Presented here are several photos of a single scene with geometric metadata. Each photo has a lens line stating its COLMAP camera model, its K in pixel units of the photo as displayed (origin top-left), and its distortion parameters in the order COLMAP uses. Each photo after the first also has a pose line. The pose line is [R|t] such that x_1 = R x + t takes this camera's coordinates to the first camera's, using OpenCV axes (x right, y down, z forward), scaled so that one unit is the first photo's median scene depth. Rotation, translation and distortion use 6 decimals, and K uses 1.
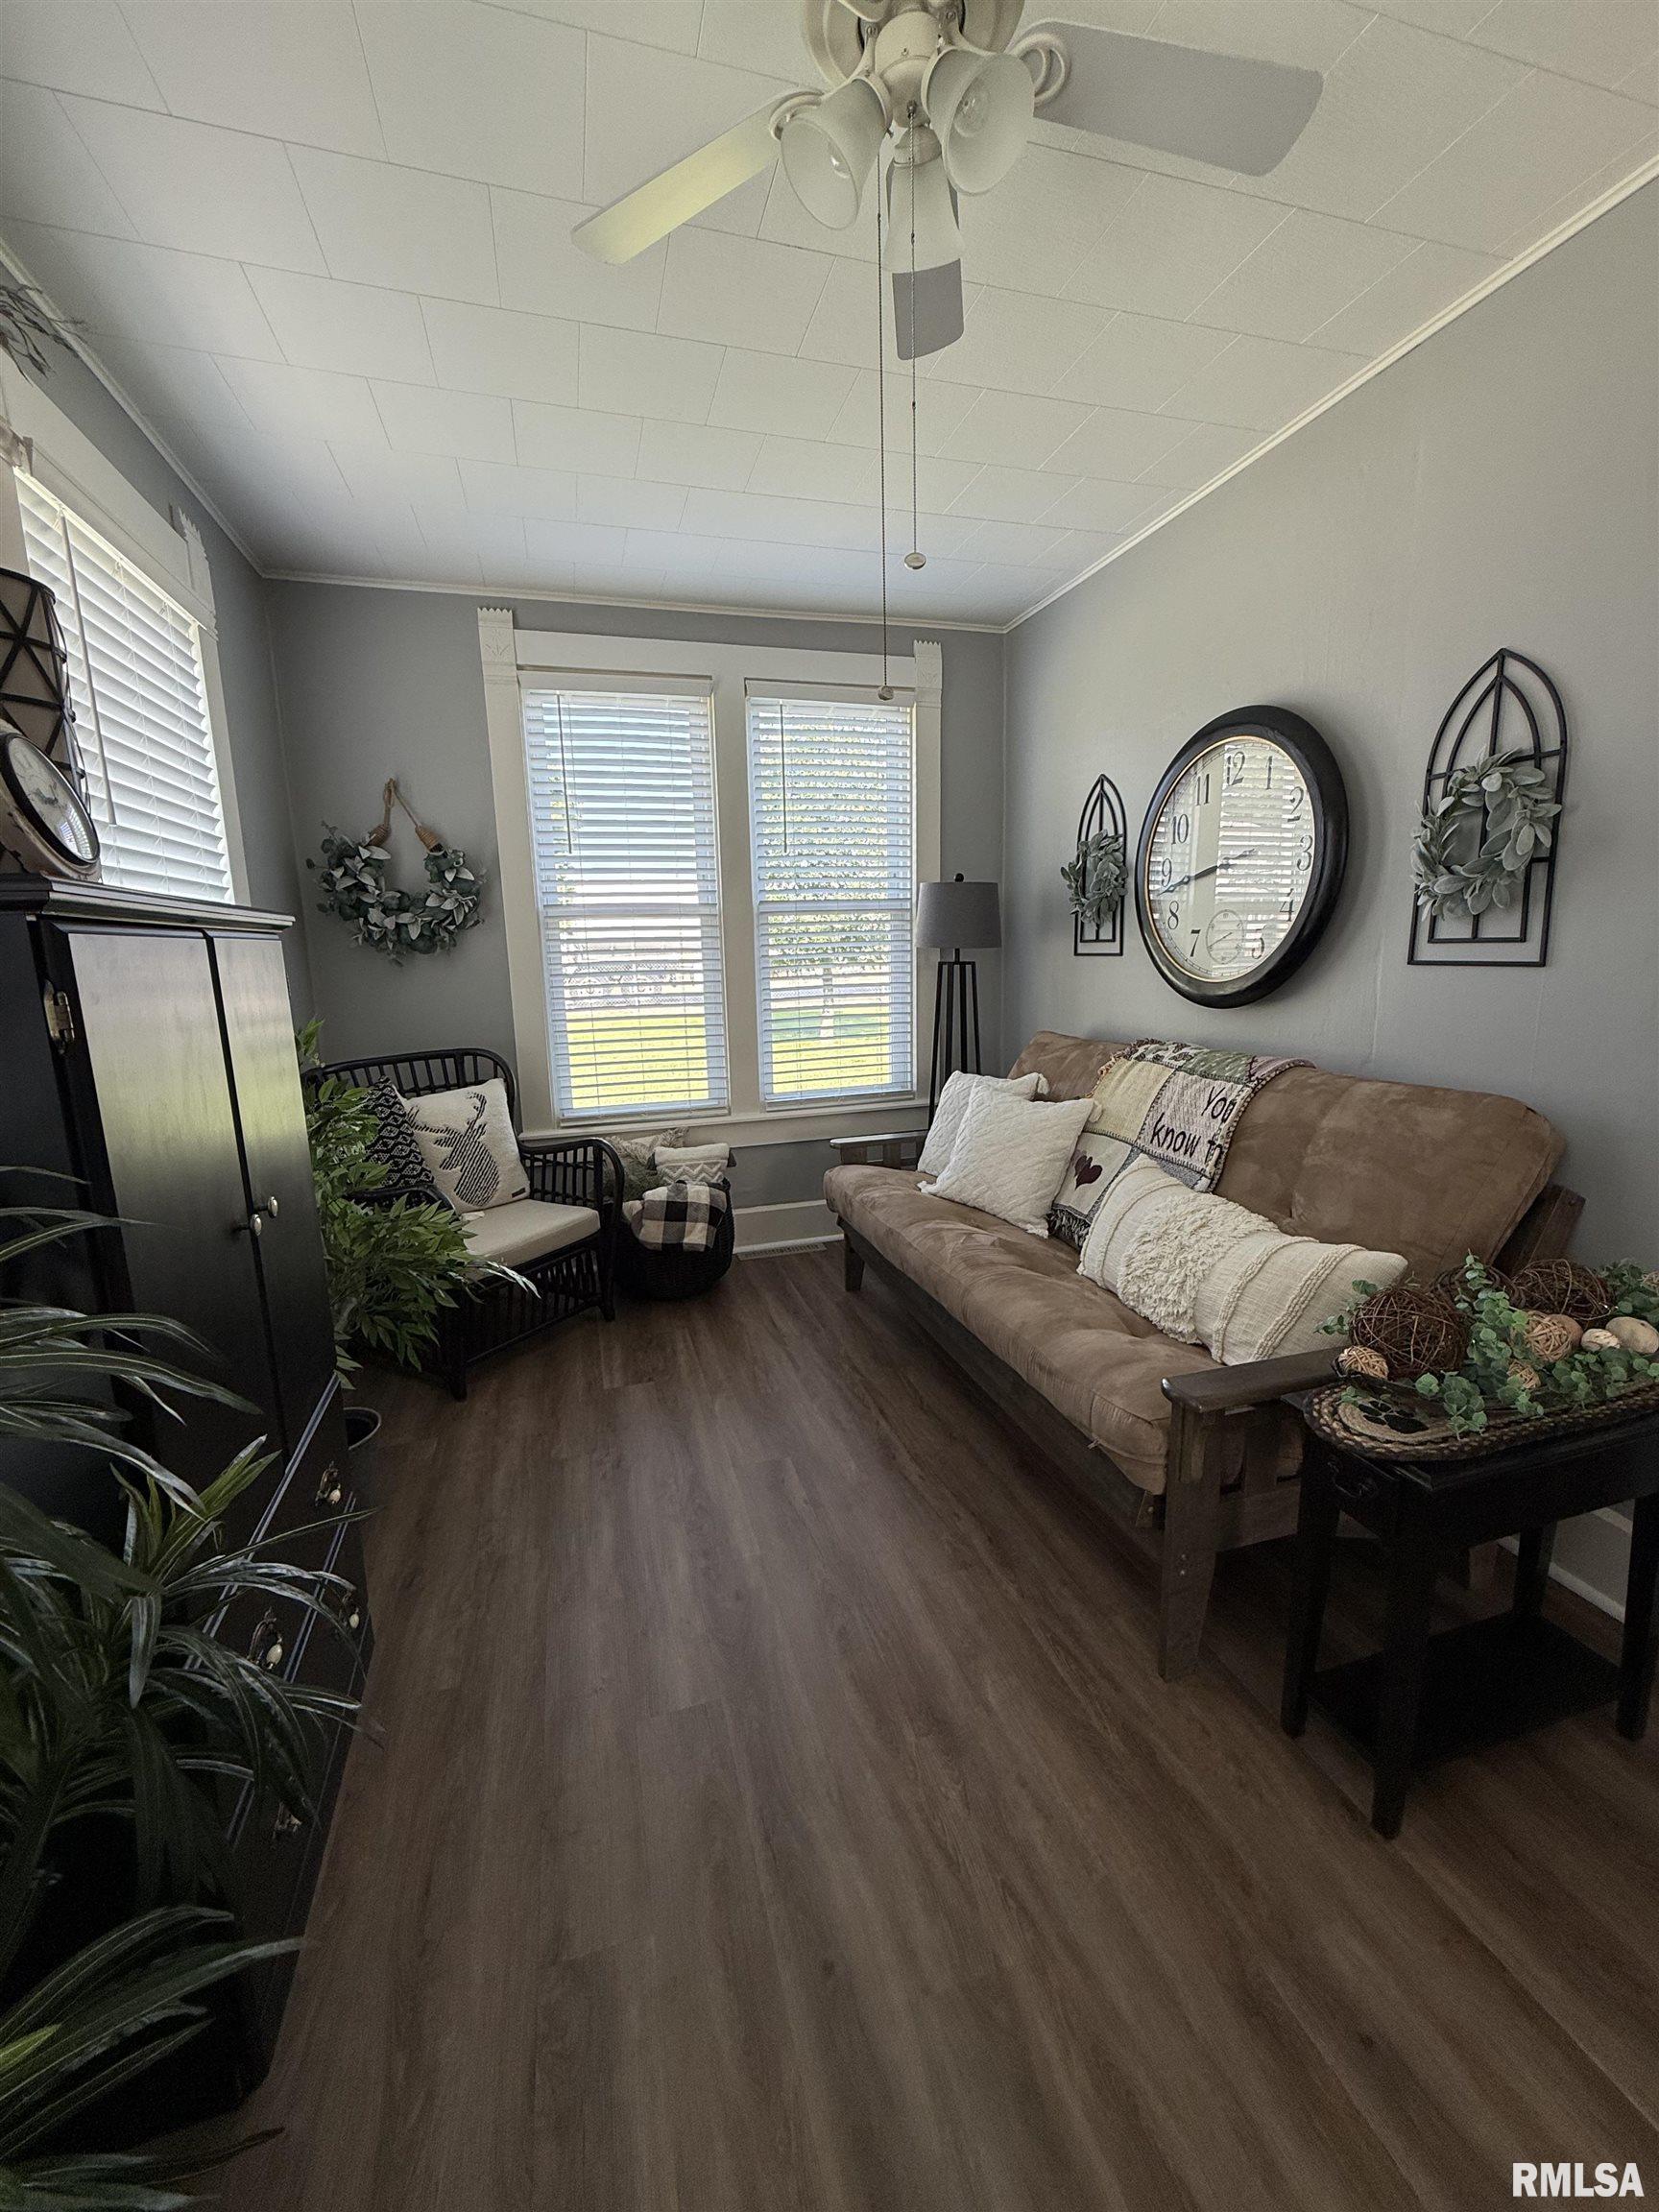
lens RADIAL K [[885.9, 0, 832.8], [0, 885.9, 1103.1], [0, 0, 1]] dist [0.000126, 0.000760]
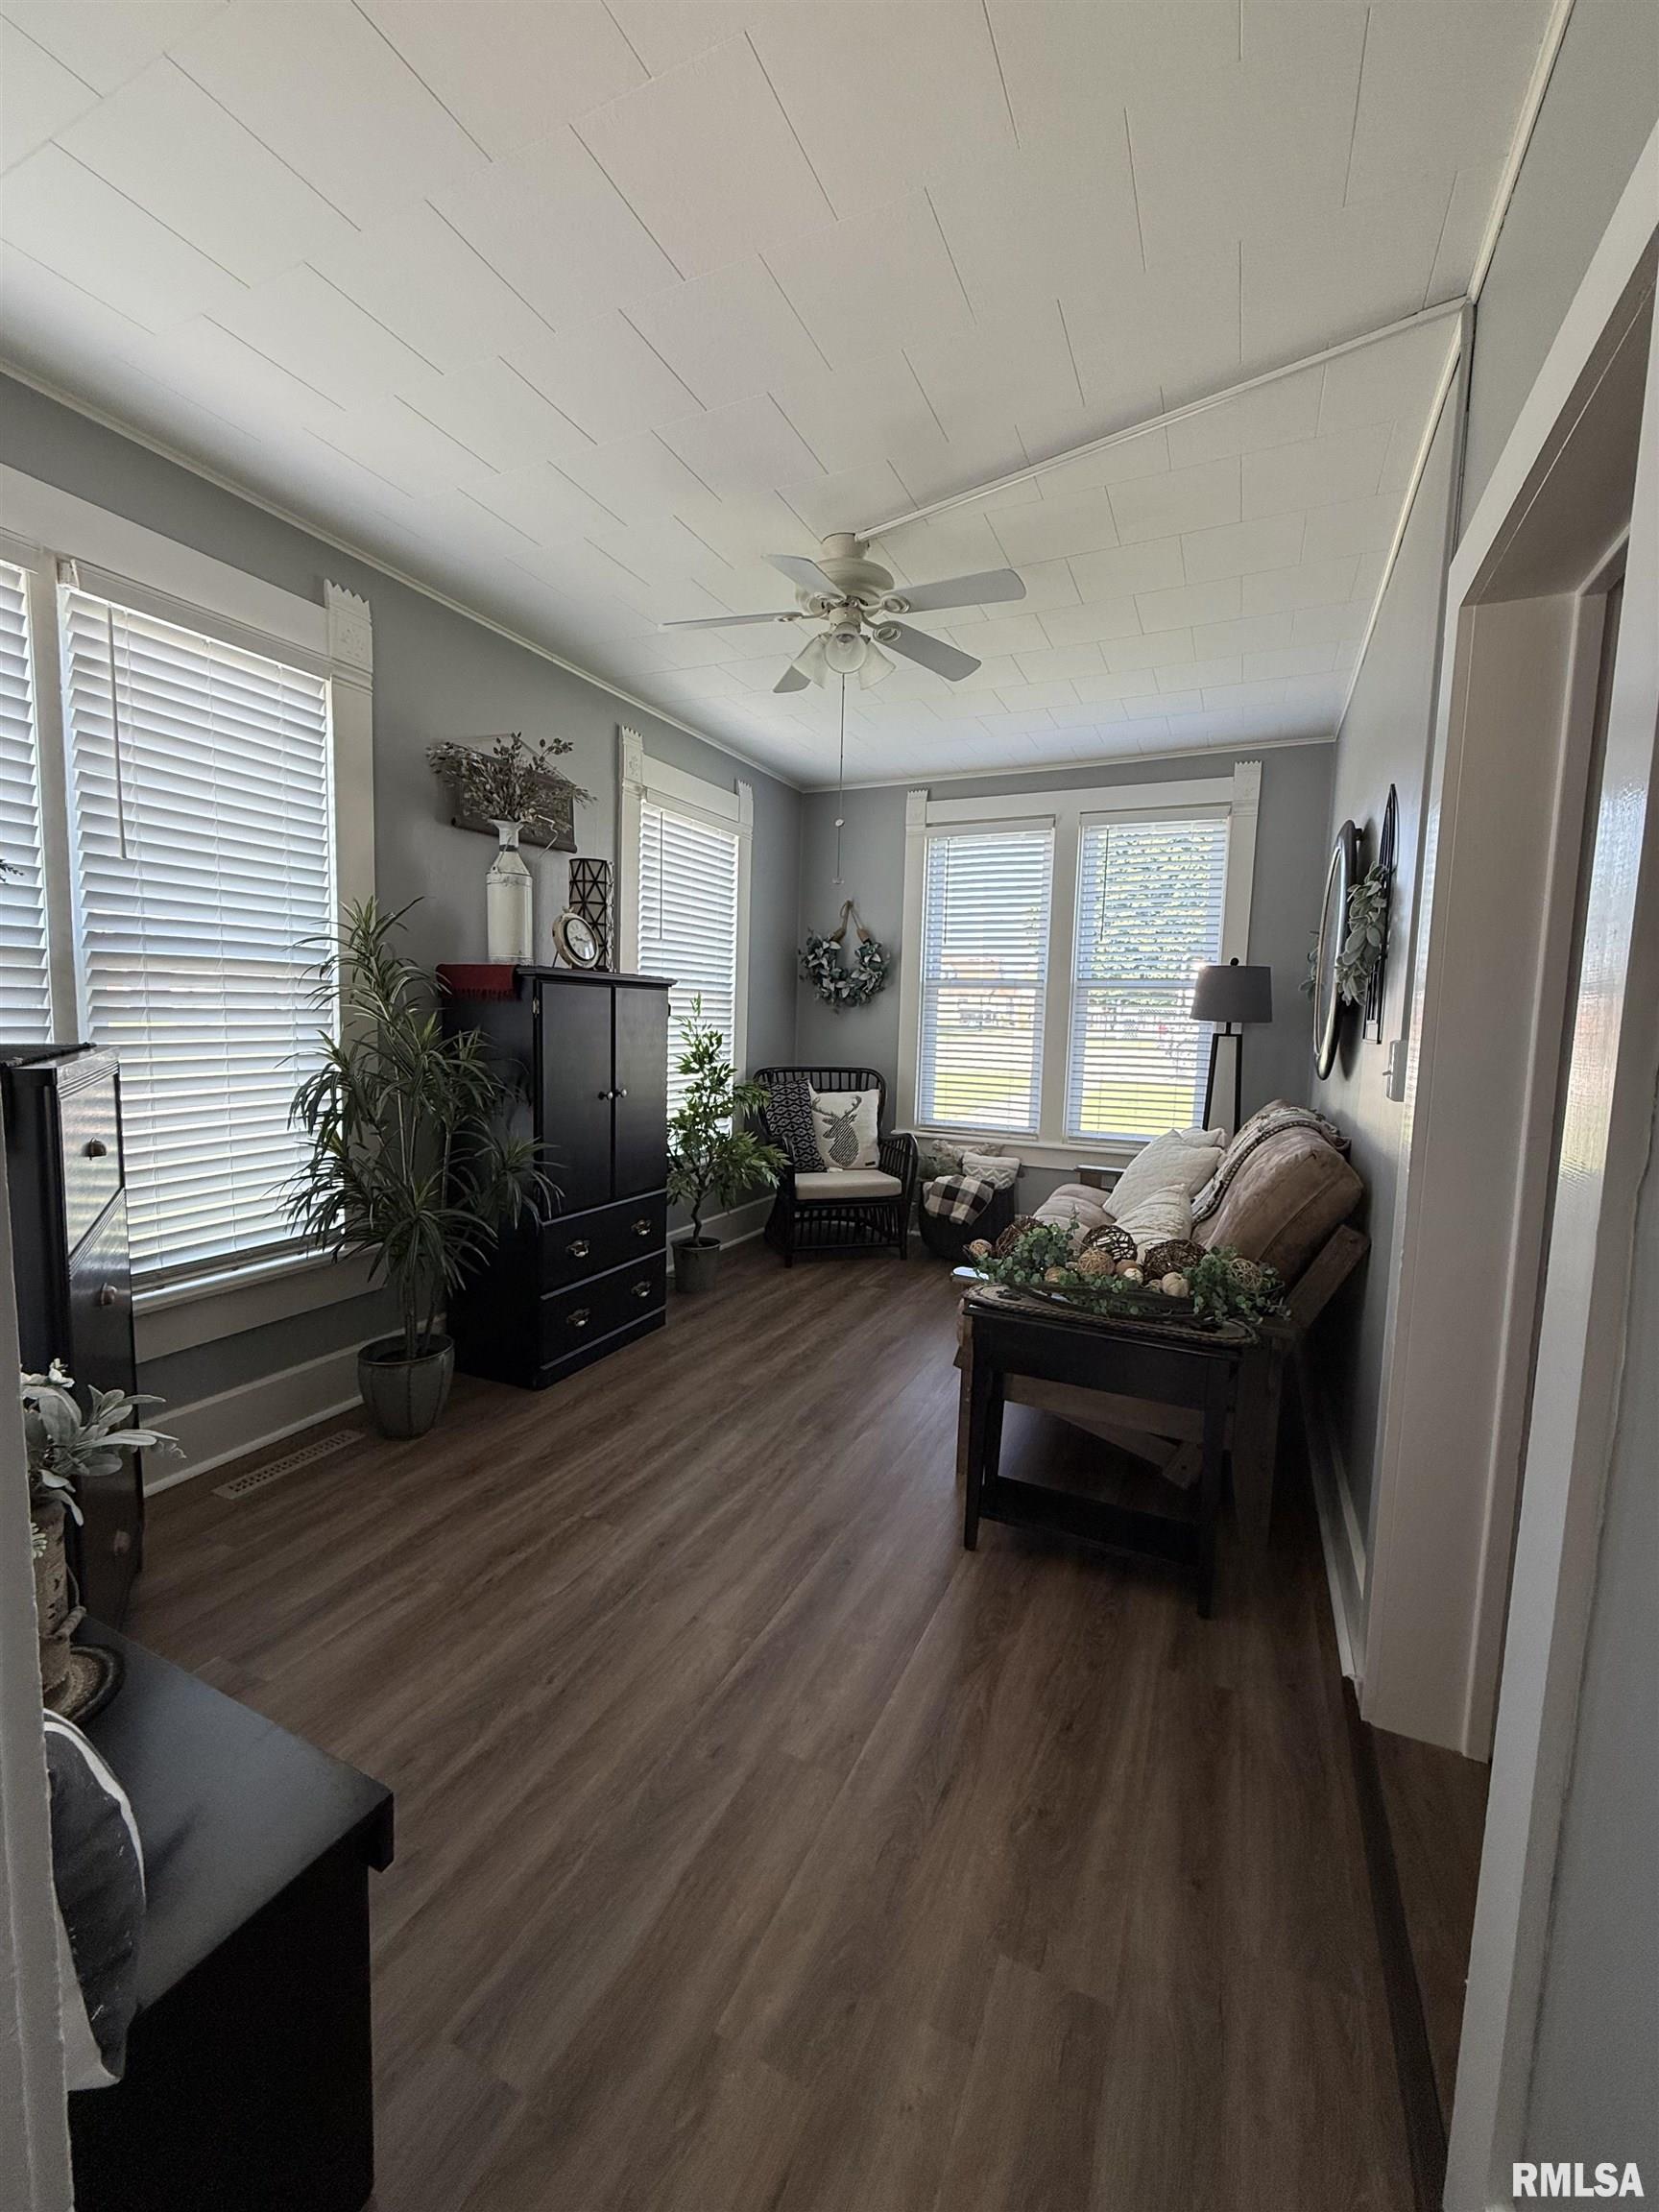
lens RADIAL K [[885.9, 0, 828.6], [0, 885.9, 1100.0], [0, 0, 1]] dist [0.000126, 0.000760]
pose [[0.745076, 0.109243, -0.657973, 0.581701], [-0.162153, 0.986567, -0.019819, 0.034613], [0.646969, 0.121459, 0.752781, -0.205301]]
